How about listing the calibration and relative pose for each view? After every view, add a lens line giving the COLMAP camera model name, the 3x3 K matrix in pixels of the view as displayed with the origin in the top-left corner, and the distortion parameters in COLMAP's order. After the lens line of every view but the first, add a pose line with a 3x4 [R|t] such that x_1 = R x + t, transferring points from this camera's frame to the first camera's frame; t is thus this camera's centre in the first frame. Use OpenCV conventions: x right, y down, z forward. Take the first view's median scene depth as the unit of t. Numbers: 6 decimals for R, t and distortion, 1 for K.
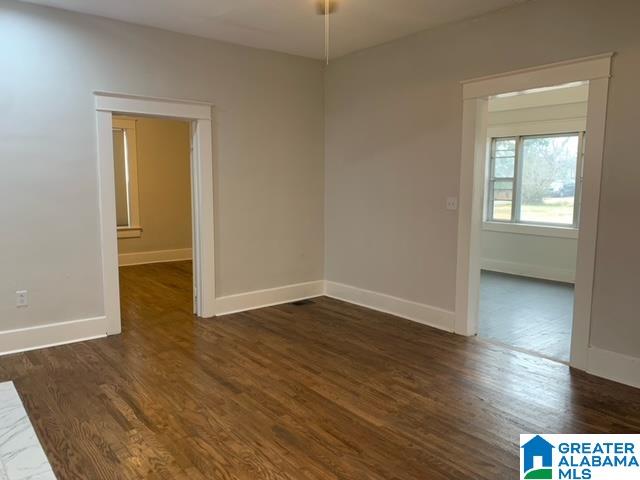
lens RADIAL K [[491.7, 0, 315.6], [0, 491.7, 237.6], [0, 0, 1]] dist [0.087093, -0.139188]
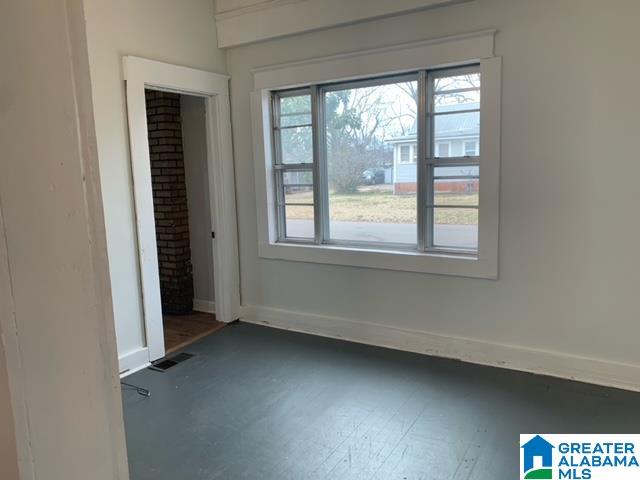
lens RADIAL K [[491.7, 0, 315.6], [0, 491.7, 237.6], [0, 0, 1]] dist [0.087093, -0.139188]
pose [[0.940079, -0.080334, 0.331357, 0.205897], [0.075723, 0.996768, 0.026826, -0.050899], [-0.332441, -0.000128, 0.943124, 0.466505]]
